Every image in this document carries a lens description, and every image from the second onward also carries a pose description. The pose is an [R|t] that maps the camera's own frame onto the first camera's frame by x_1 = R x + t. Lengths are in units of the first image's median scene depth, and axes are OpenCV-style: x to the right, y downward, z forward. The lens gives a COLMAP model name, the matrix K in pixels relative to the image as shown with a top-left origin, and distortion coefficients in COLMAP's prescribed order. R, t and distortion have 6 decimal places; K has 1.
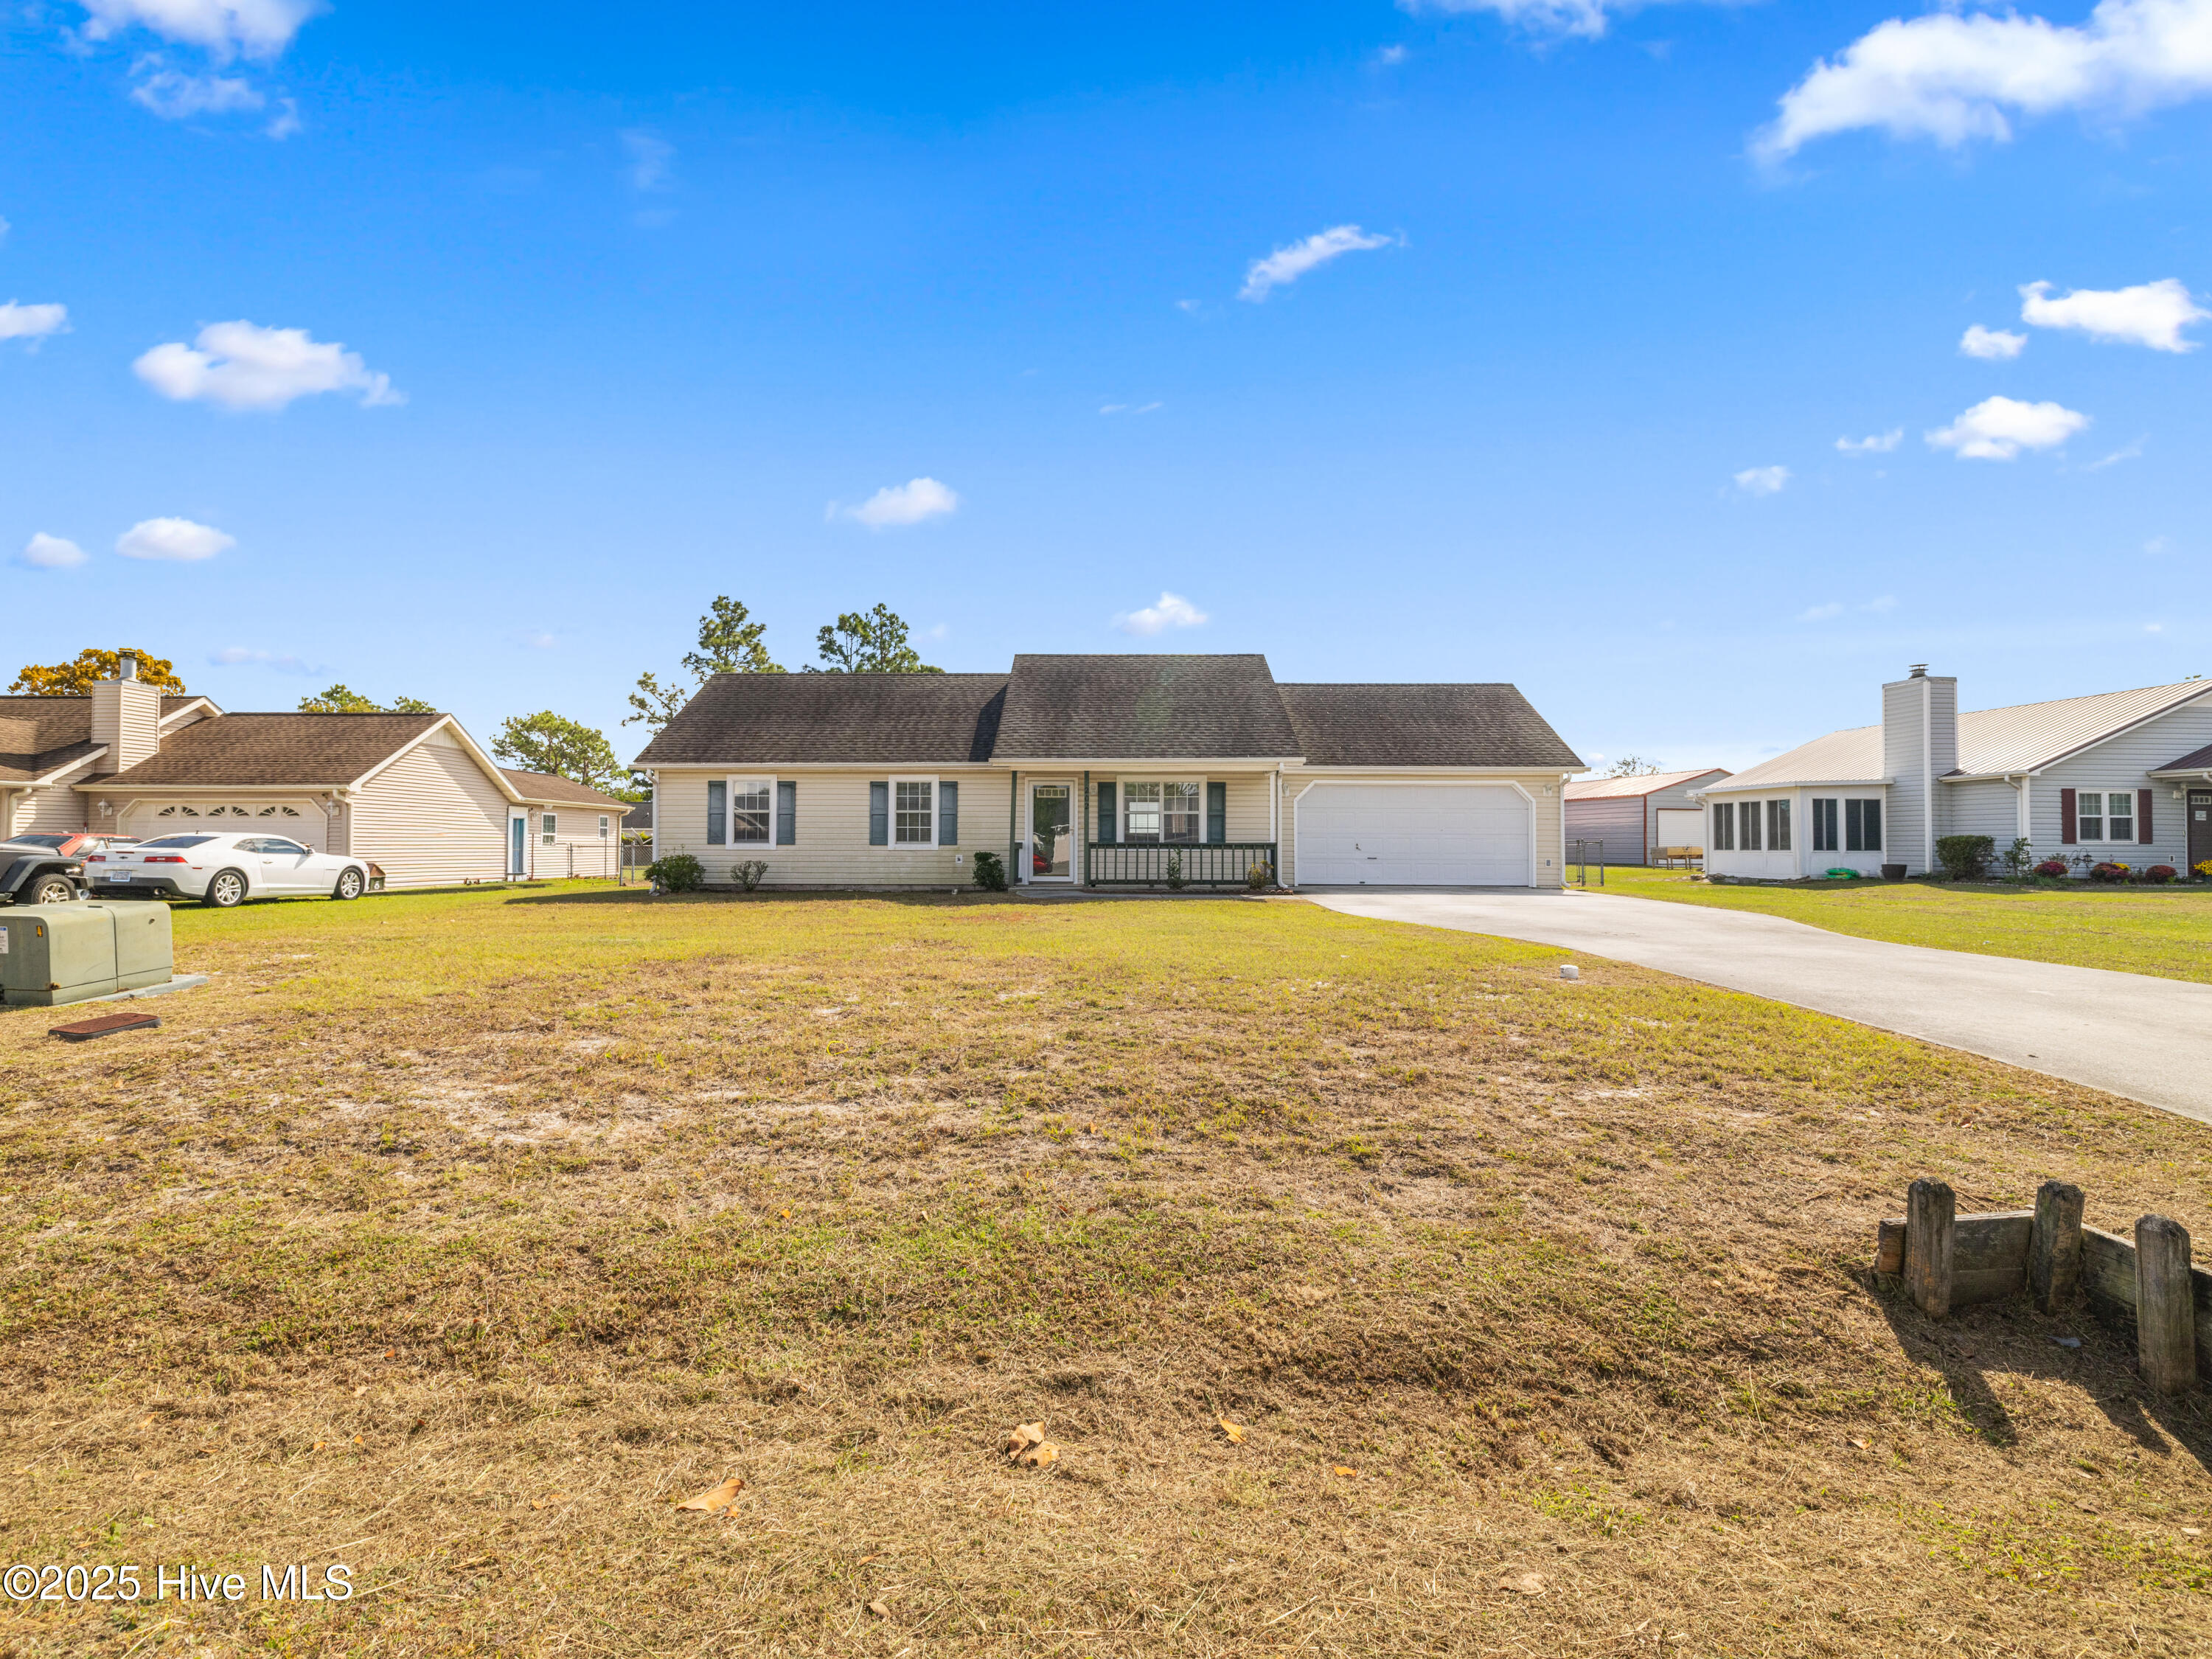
lens RADIAL K [[1044.2, 0, 1103.4], [0, 1044.2, 816.8], [0, 0, 1]] dist [0.000760, 0.000489]
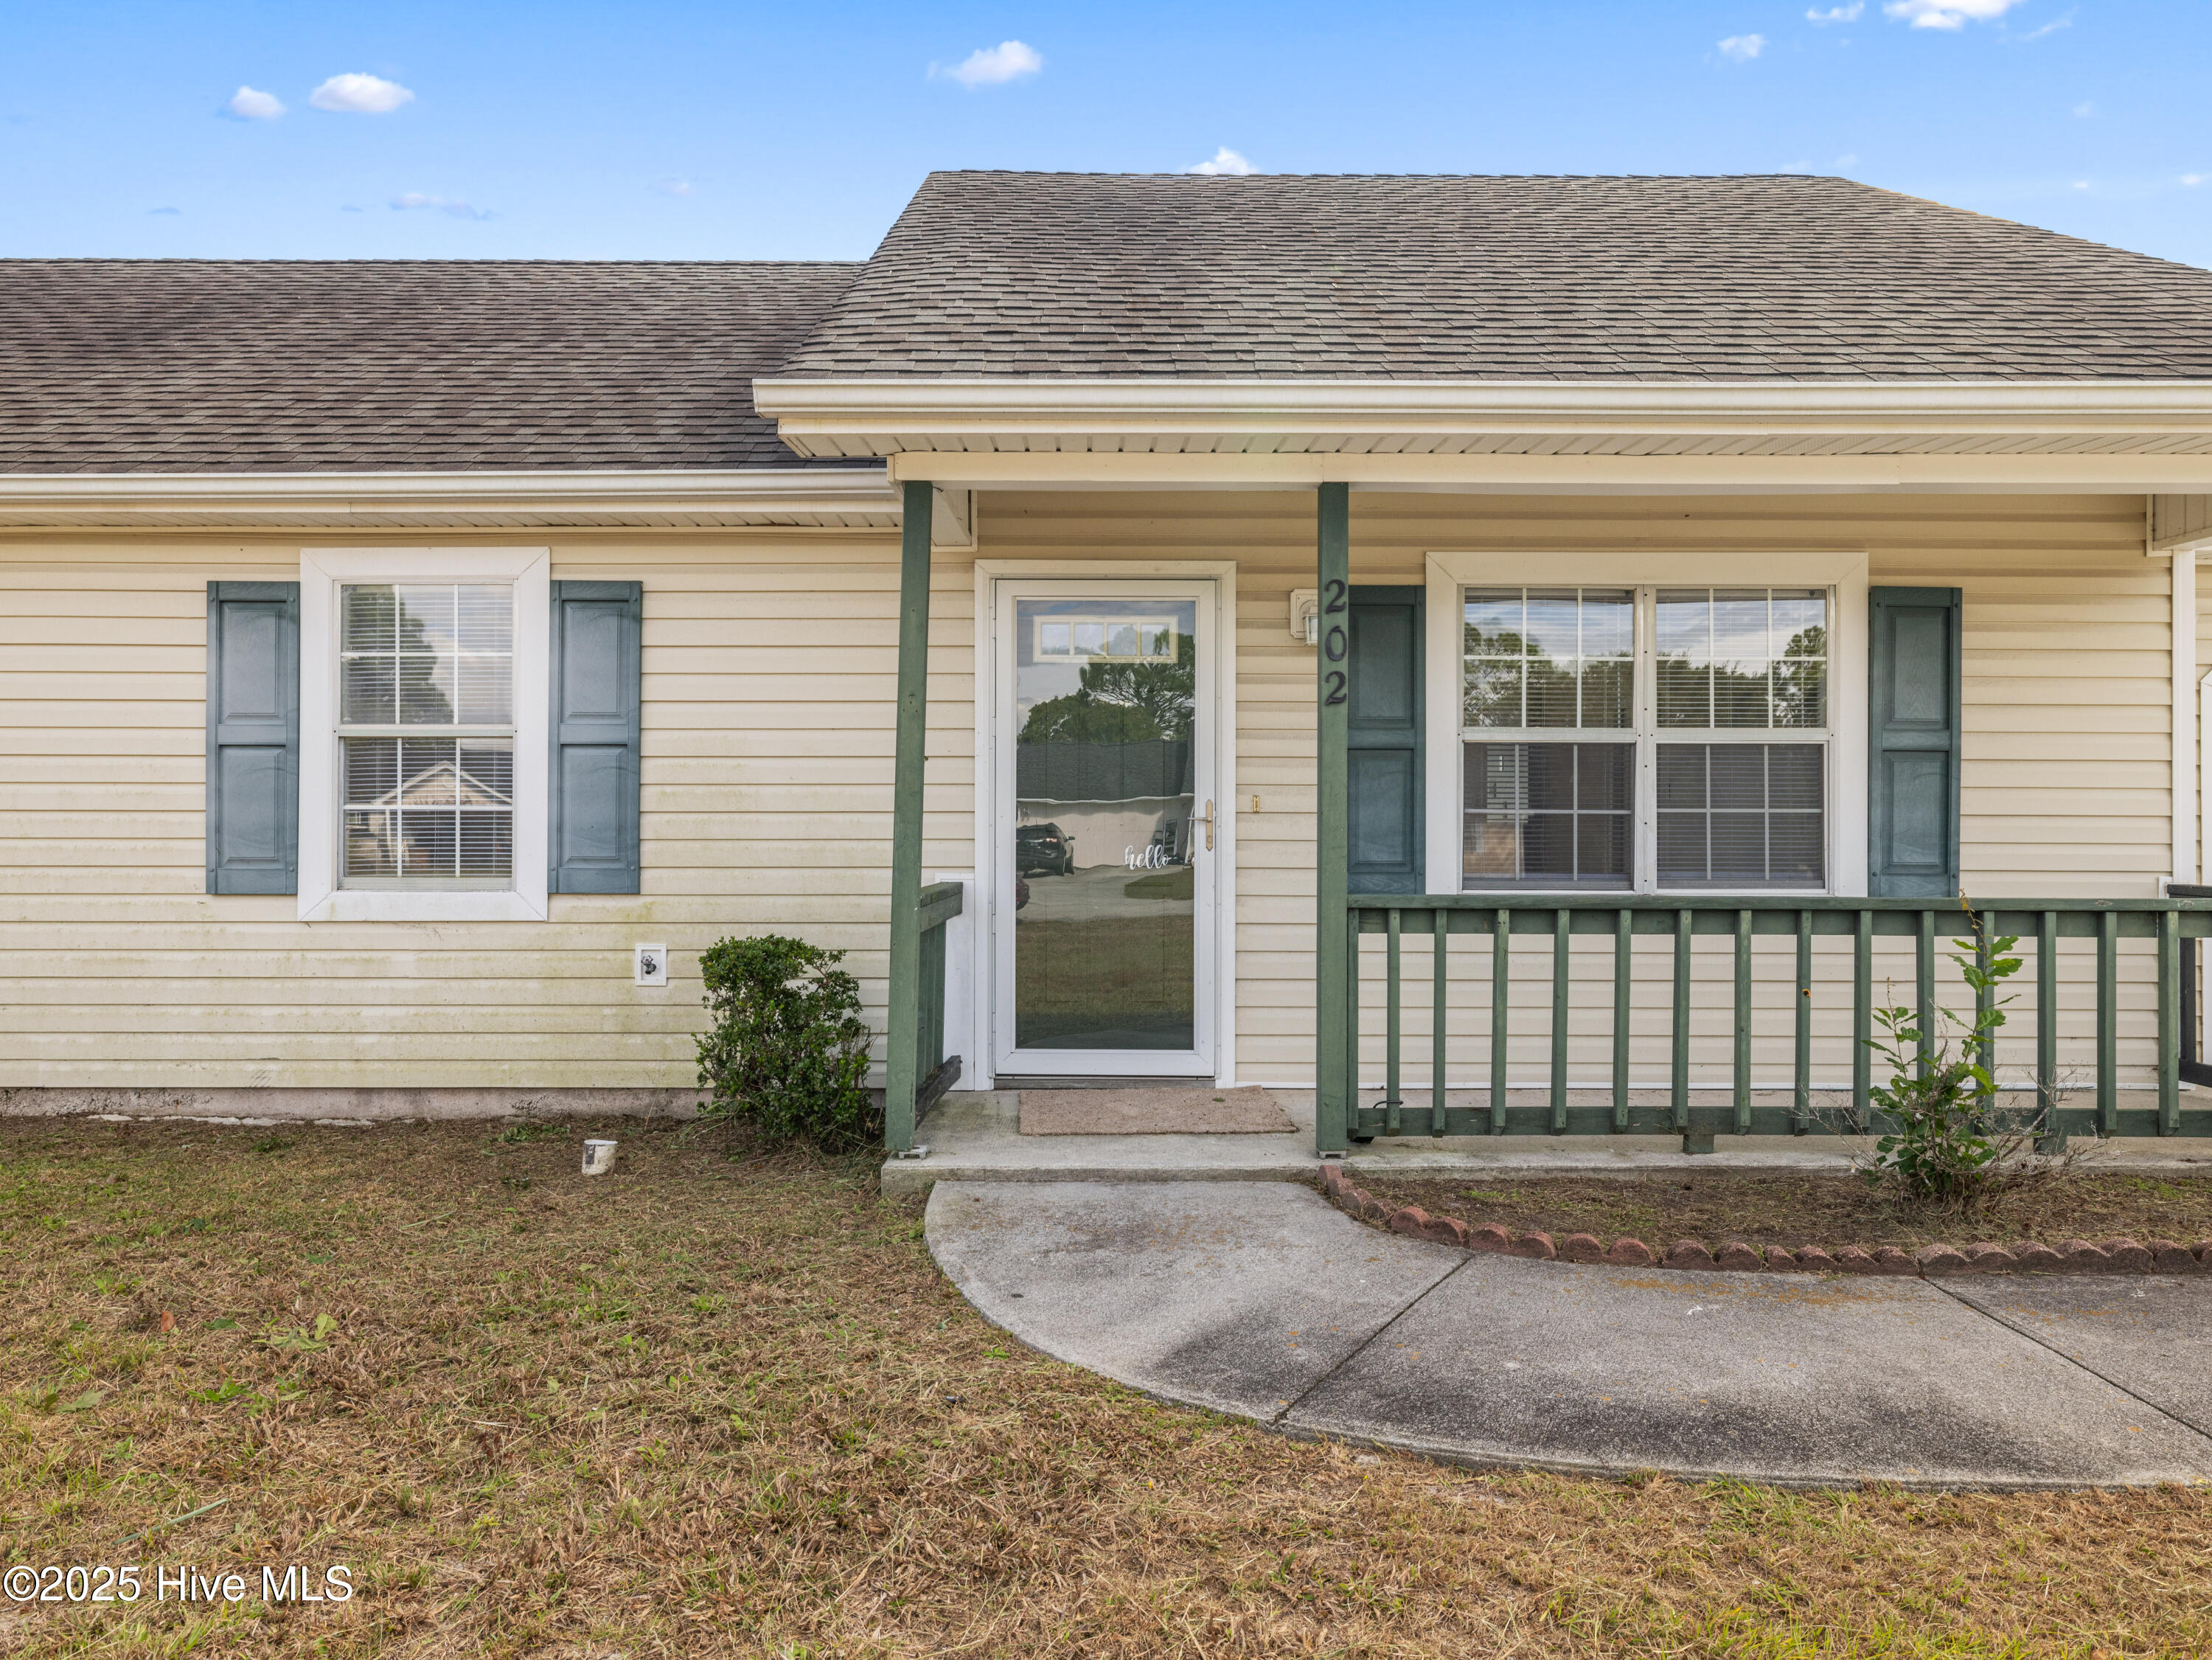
lens RADIAL K [[1456.5, 0, 1098.0], [0, 1456.5, 819.7], [0, 0, 1]] dist [-0.008385, 0.005657]
pose [[0.999920, 0.000011, 0.012652, -0.054945], [-0.000256, 0.999813, 0.019355, 0.006877], [-0.012649, -0.019357, 0.999733, 0.716594]]
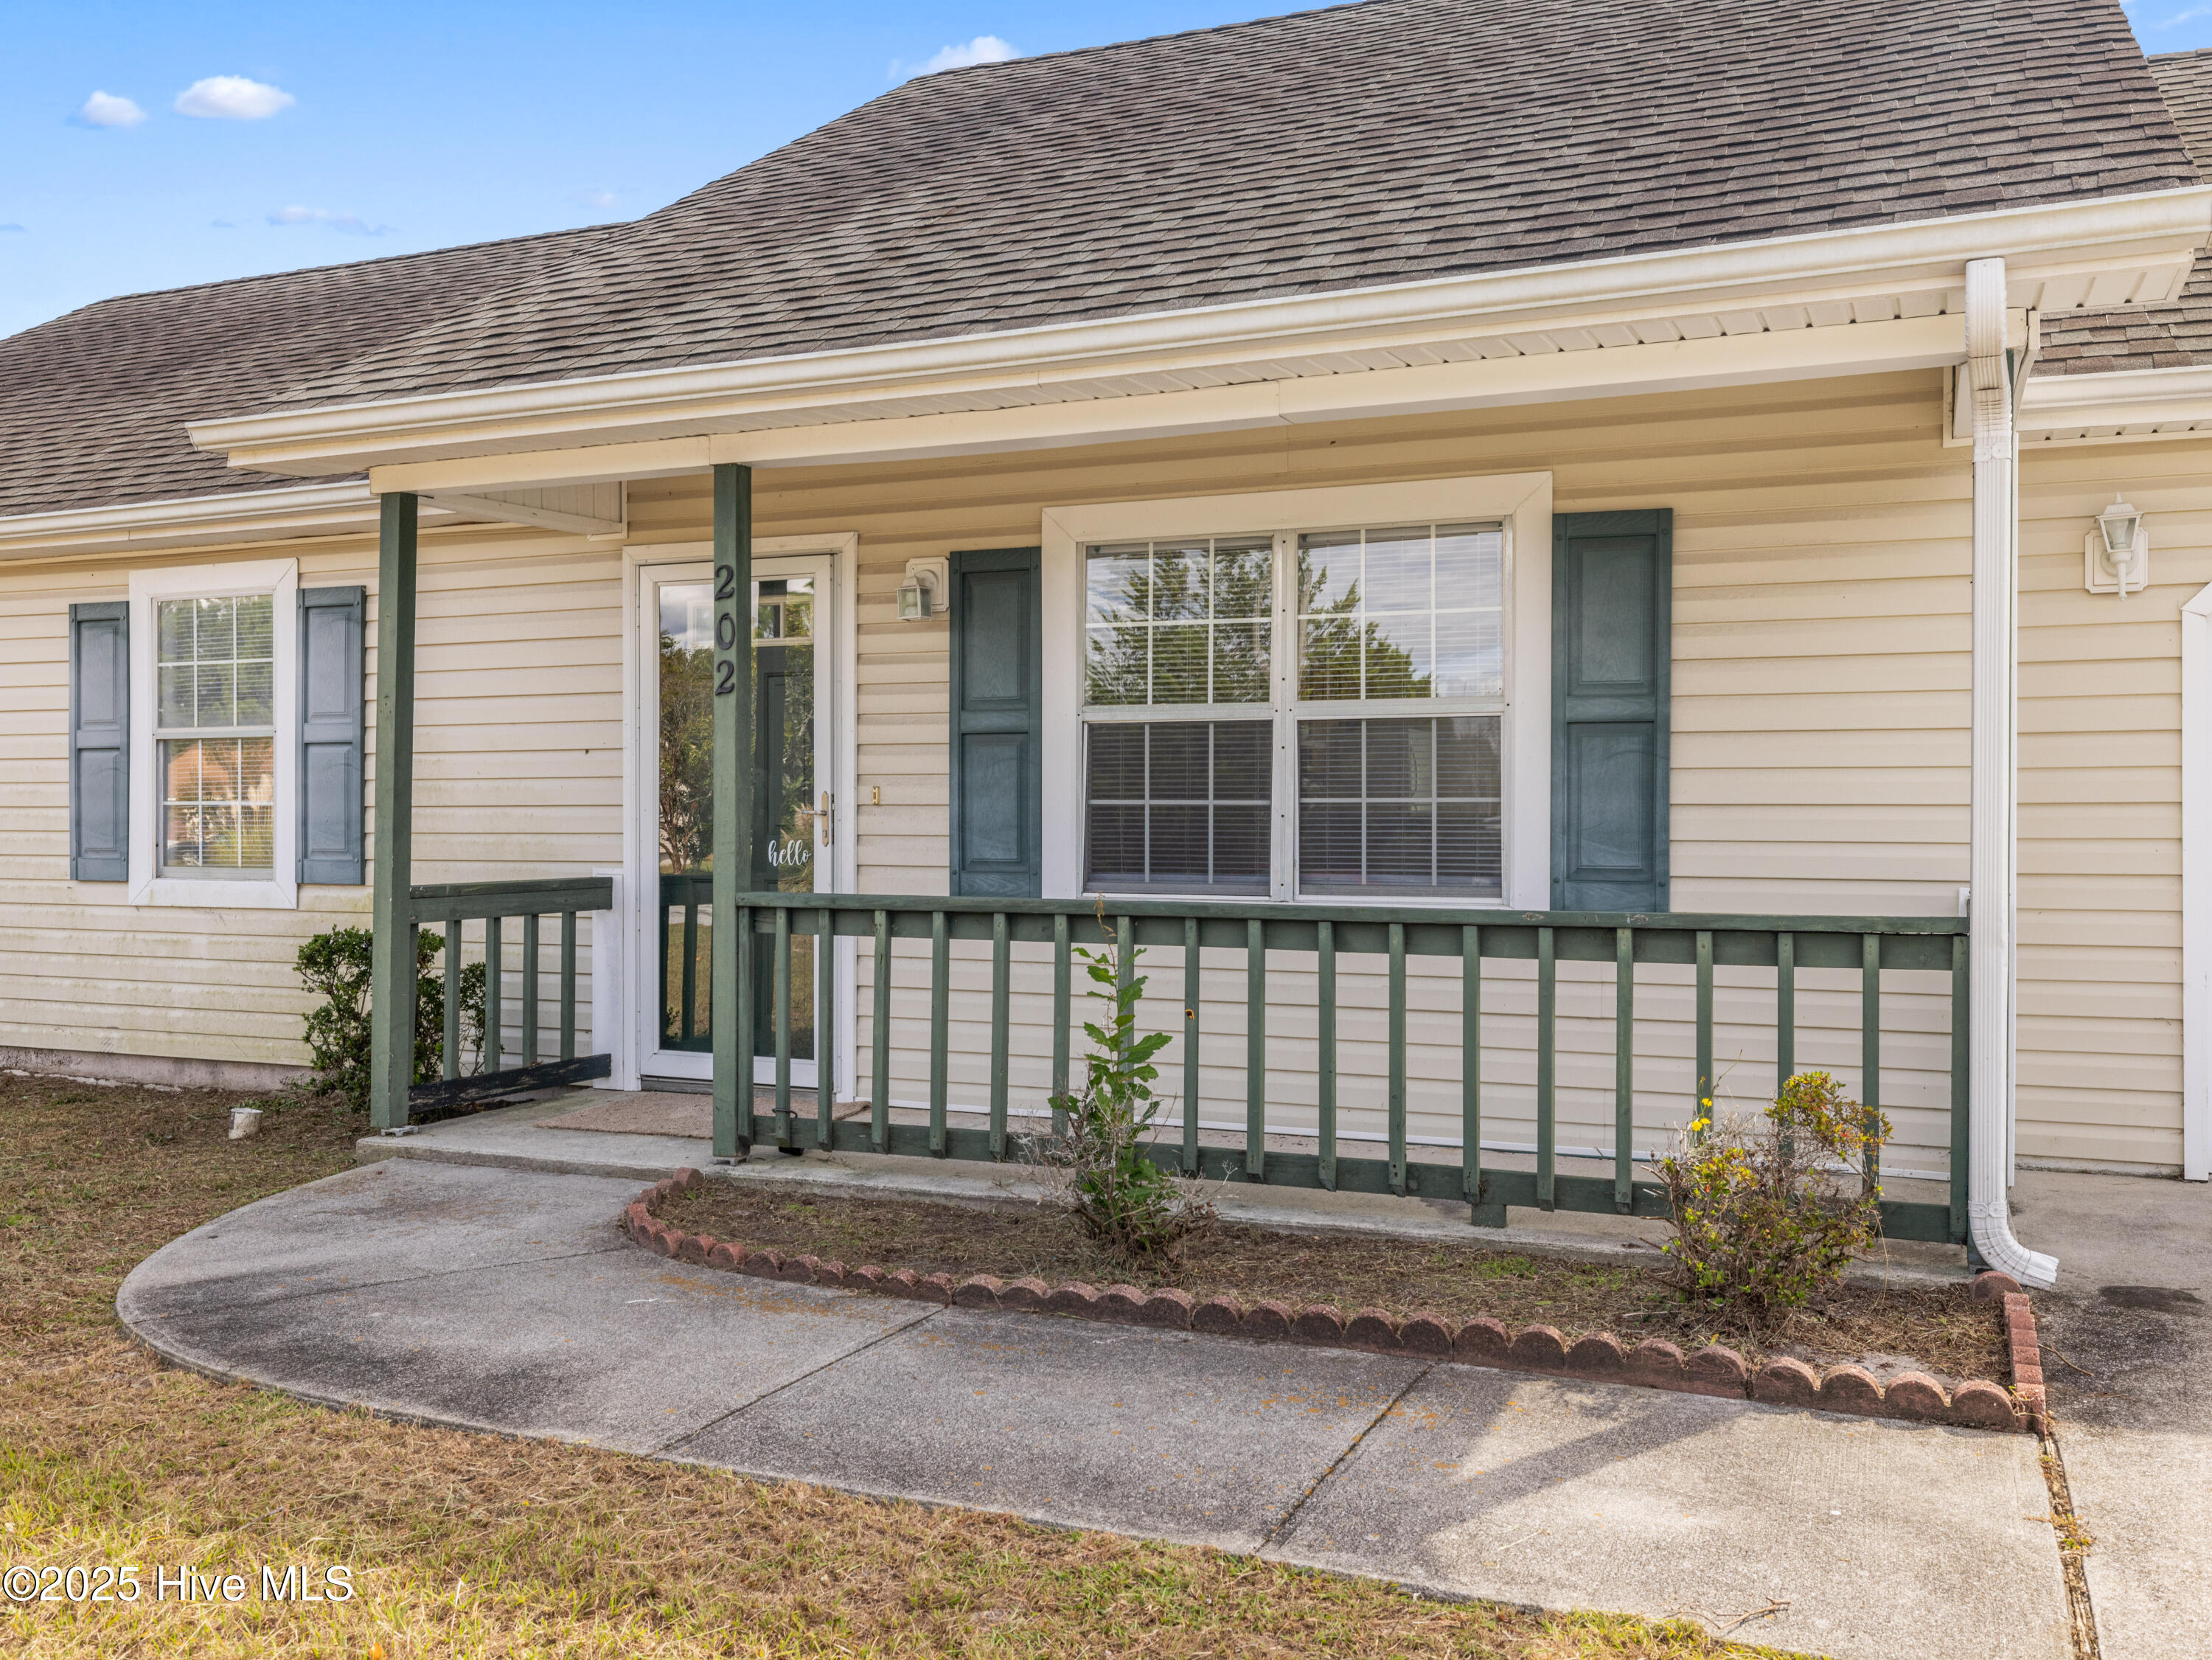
lens RADIAL K [[1948.3, 0, 1106.0], [0, 1948.3, 830.0], [0, 0, 1]] dist [0.000973, 0.006023]
pose [[0.918176, 0.001495, -0.396170, 0.154708], [0.011312, 0.999486, 0.029987, 0.005447], [0.396011, -0.032015, 0.917688, 0.696505]]
